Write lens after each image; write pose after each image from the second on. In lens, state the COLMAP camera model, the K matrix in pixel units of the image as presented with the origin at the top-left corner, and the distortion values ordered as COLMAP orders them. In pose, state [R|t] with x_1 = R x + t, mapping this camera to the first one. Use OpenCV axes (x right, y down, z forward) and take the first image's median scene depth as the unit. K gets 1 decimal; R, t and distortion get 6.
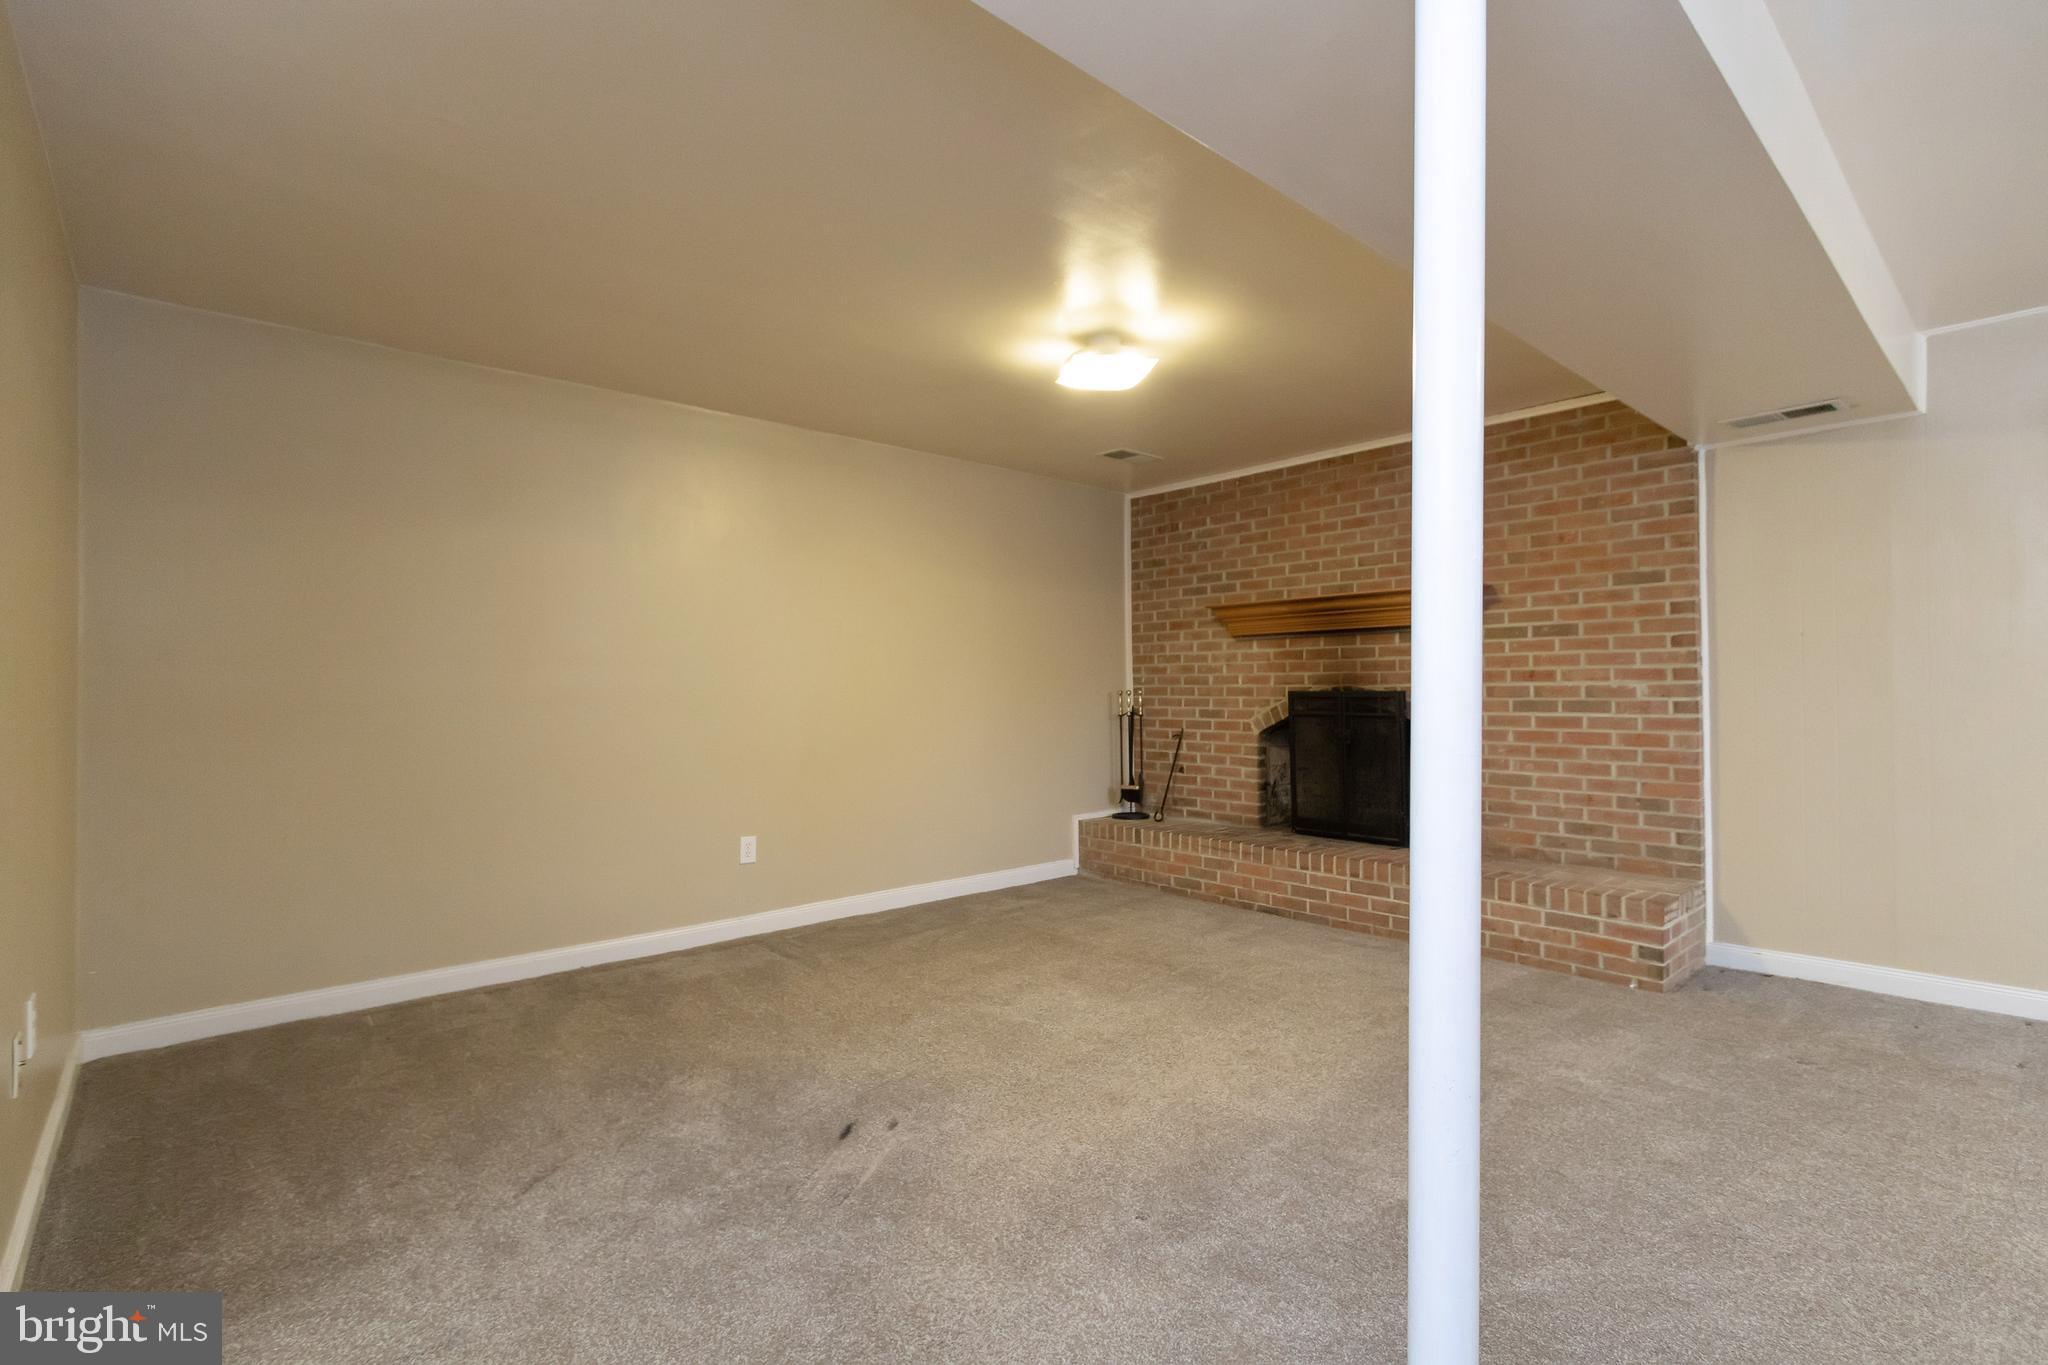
lens RADIAL K [[947.5, 0, 1015.1], [0, 947.5, 685.5], [0, 0, 1]] dist [0.003498, -0.002392]
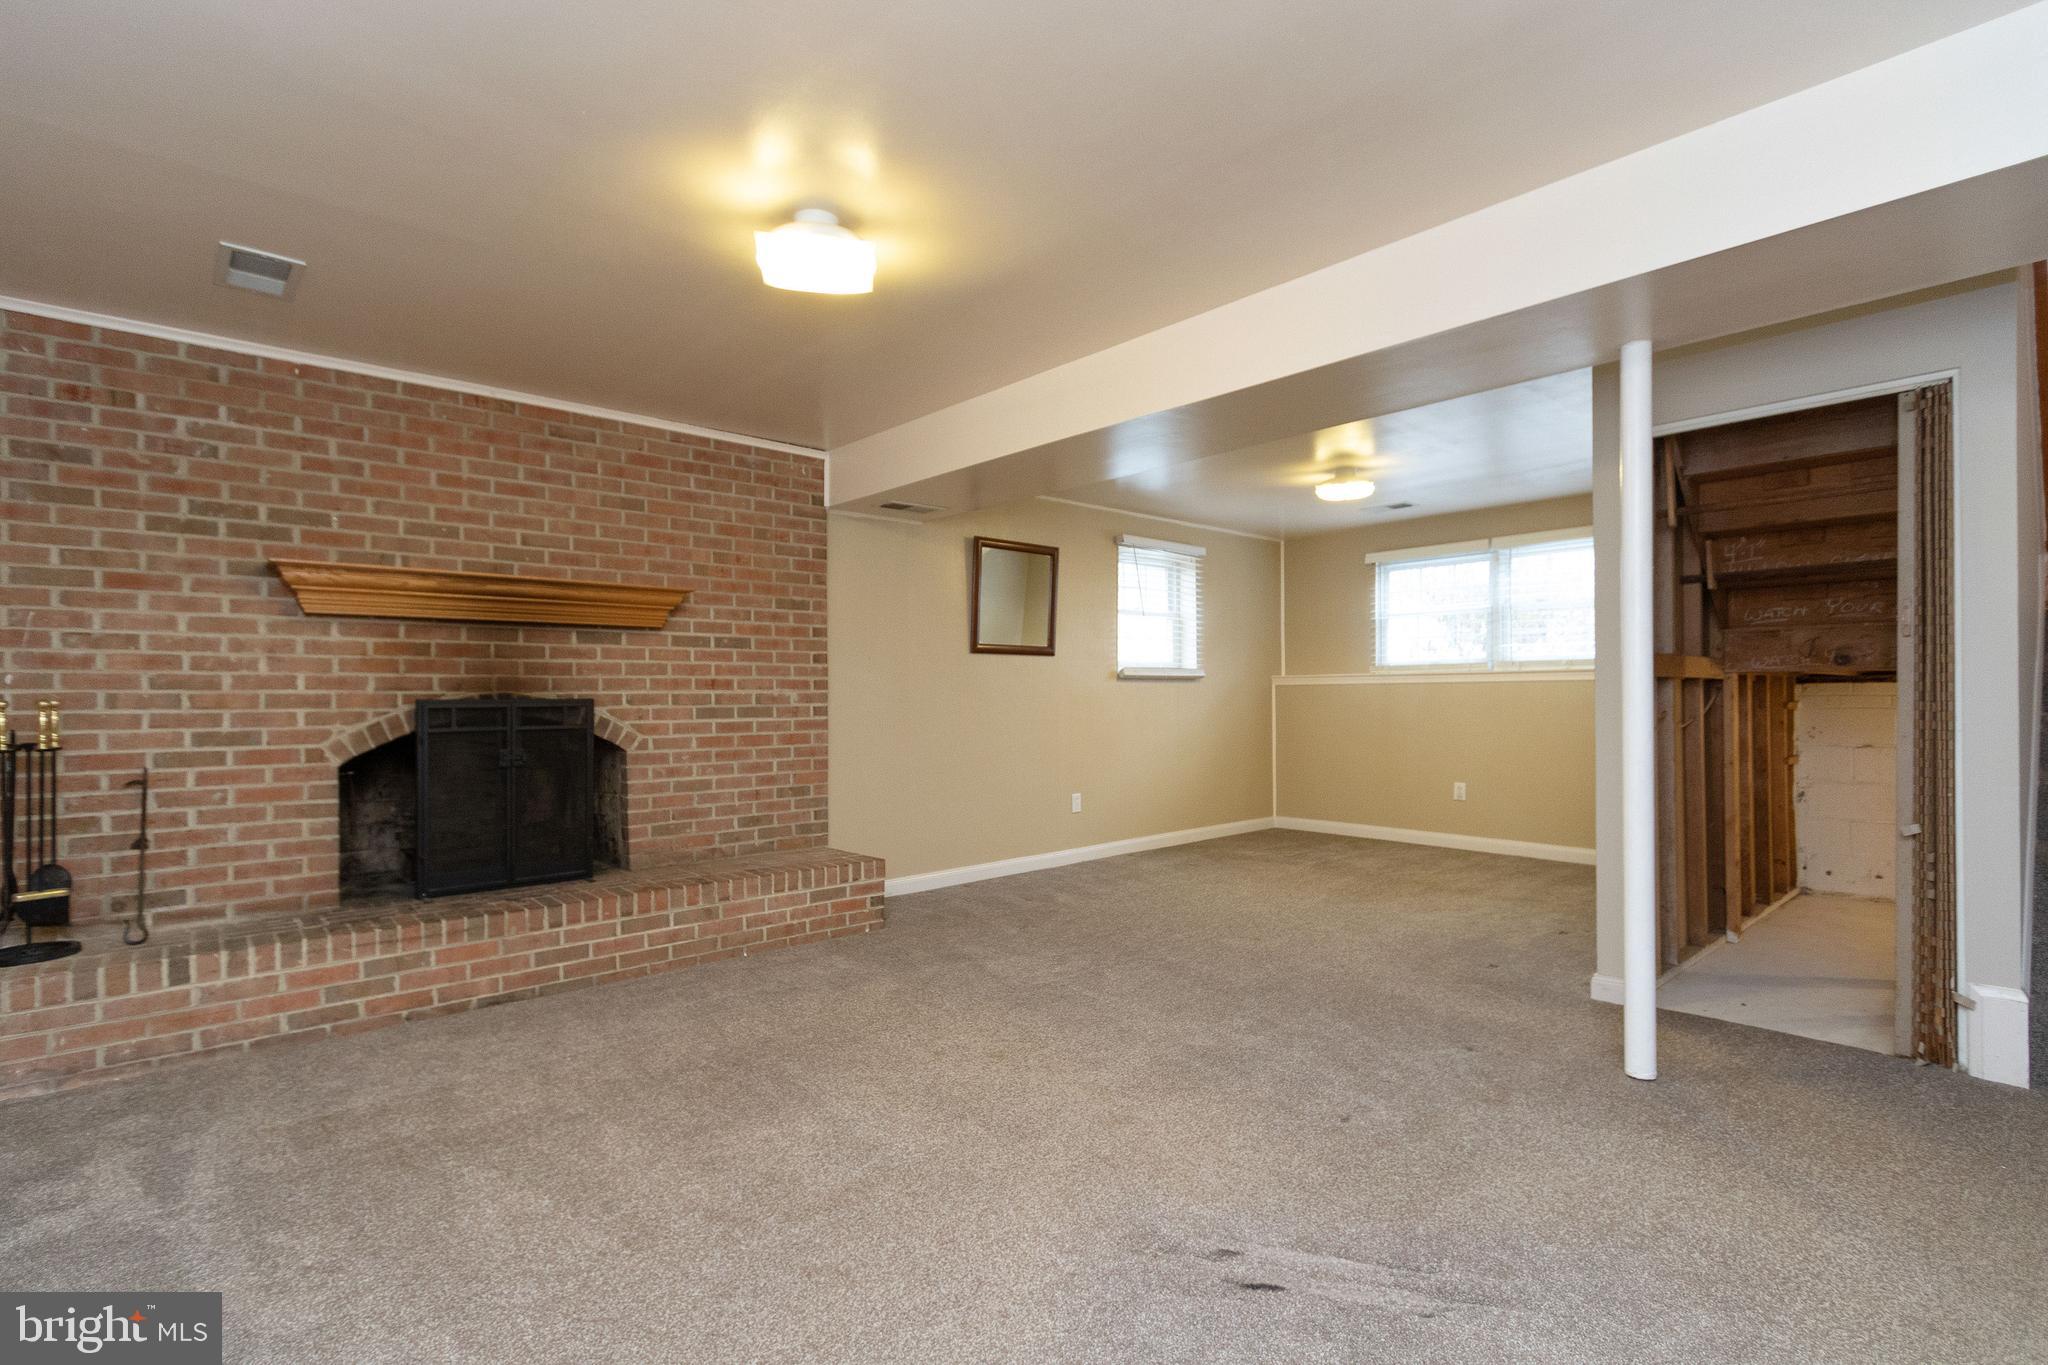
lens RADIAL K [[947.5, 0, 1017.5], [0, 947.5, 698.3], [0, 0, 1]] dist [0.003498, -0.002392]
pose [[-0.001319, 0.004310, 0.999990, -0.449664], [0.002145, 0.999988, -0.004307, 0.009473], [-0.999997, 0.002139, -0.001328, 0.586398]]
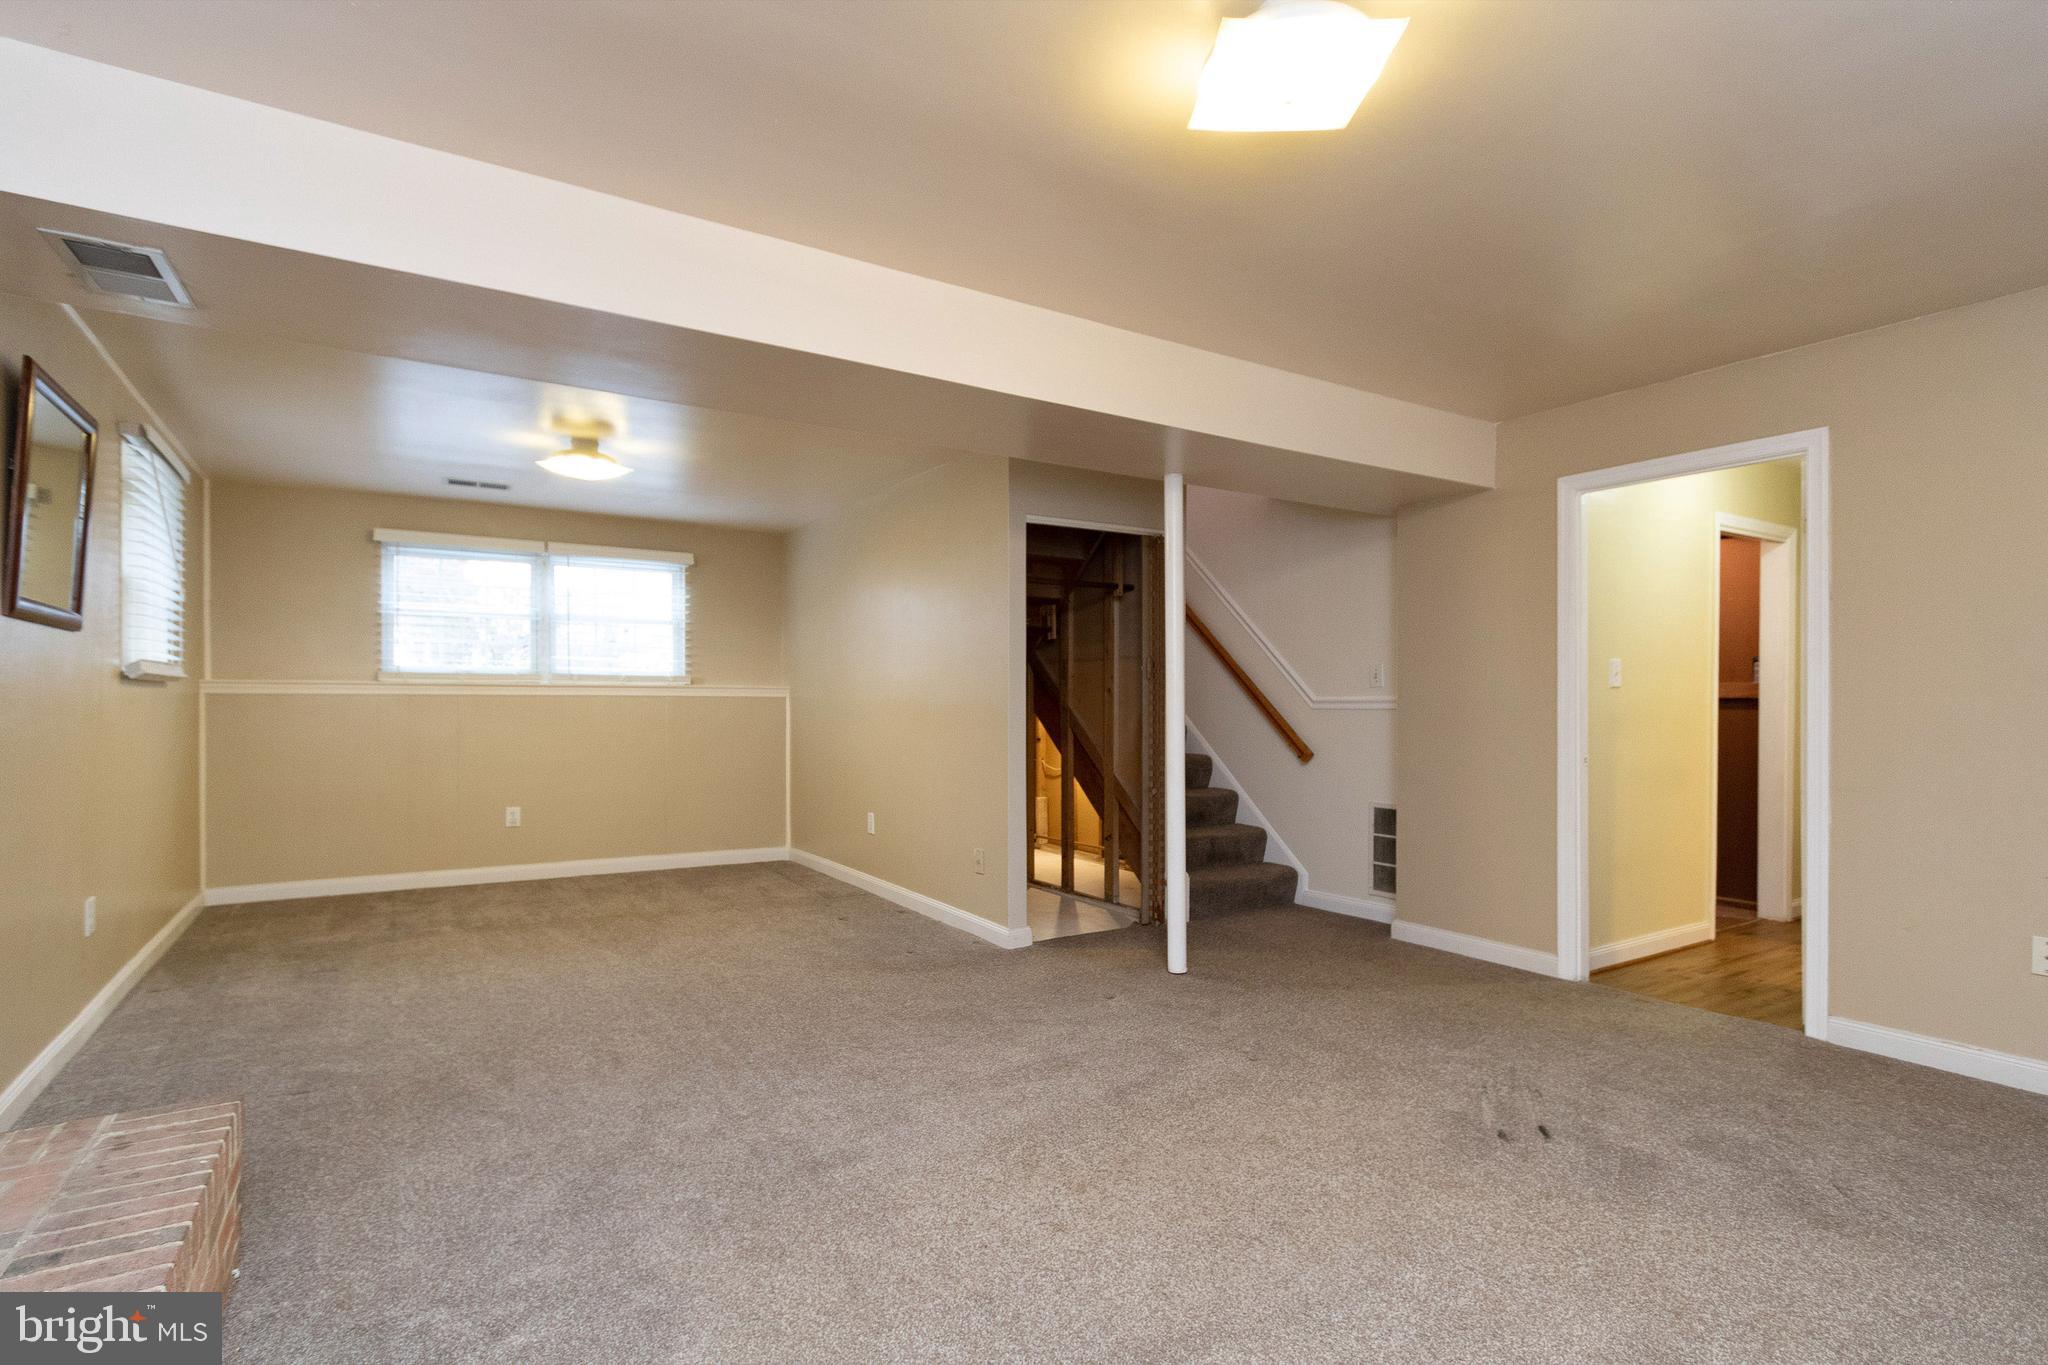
lens RADIAL K [[947.5, 0, 1009.2], [0, 947.5, 697.4], [0, 0, 1]] dist [0.003498, -0.002392]
pose [[-0.981345, 0.005938, 0.192164, 0.094003], [0.003889, 0.999932, -0.011036, 0.000401], [-0.192216, -0.010083, -0.981301, 1.056282]]
